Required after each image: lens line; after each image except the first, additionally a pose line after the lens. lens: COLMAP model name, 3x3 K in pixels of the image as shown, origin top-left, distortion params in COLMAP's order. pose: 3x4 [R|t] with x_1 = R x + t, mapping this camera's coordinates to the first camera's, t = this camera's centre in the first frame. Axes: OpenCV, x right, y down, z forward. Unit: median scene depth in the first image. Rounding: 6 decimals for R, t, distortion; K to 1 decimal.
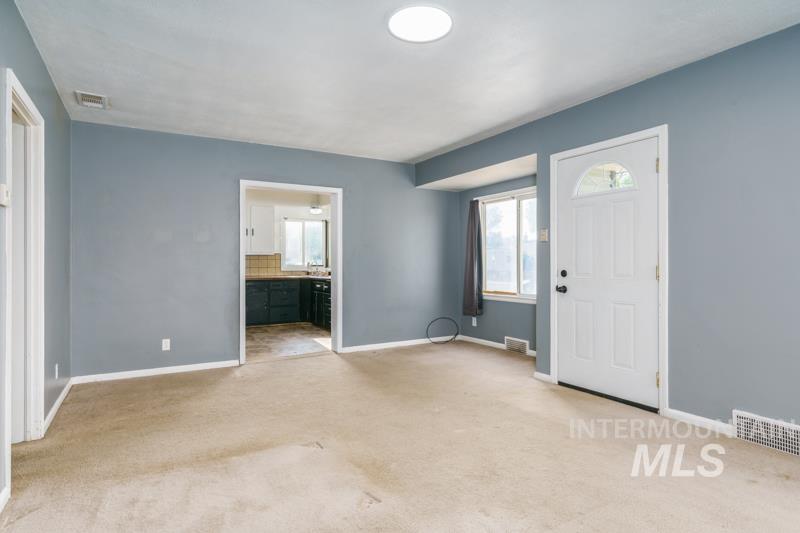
lens RADIAL K [[445.5, 0, 400.7], [0, 445.5, 259.9], [0, 0, 1]] dist [-0.000203, 0.001240]
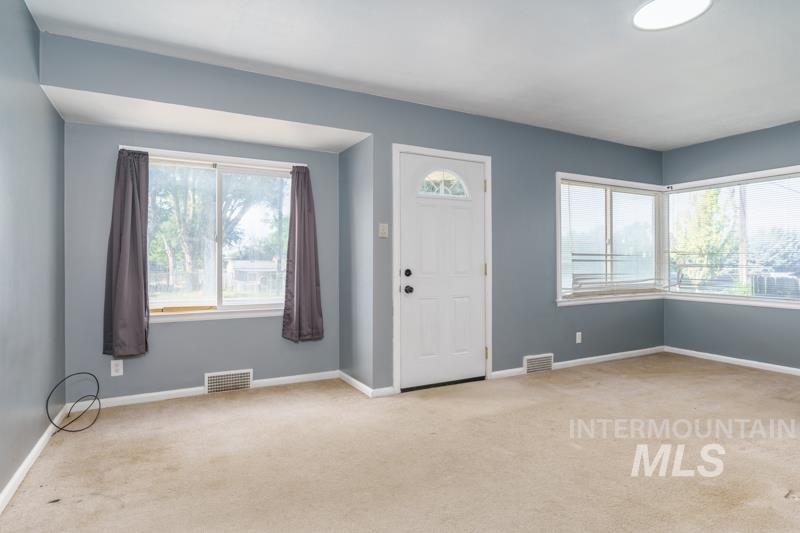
lens RADIAL K [[445.5, 0, 400.7], [0, 445.5, 259.9], [0, 0, 1]] dist [-0.000203, 0.001240]
pose [[0.044613, 0.007867, 0.998973, -0.574621], [-0.006194, 0.999952, -0.007598, 0.009685], [-0.998985, -0.005849, 0.044660, 0.953702]]
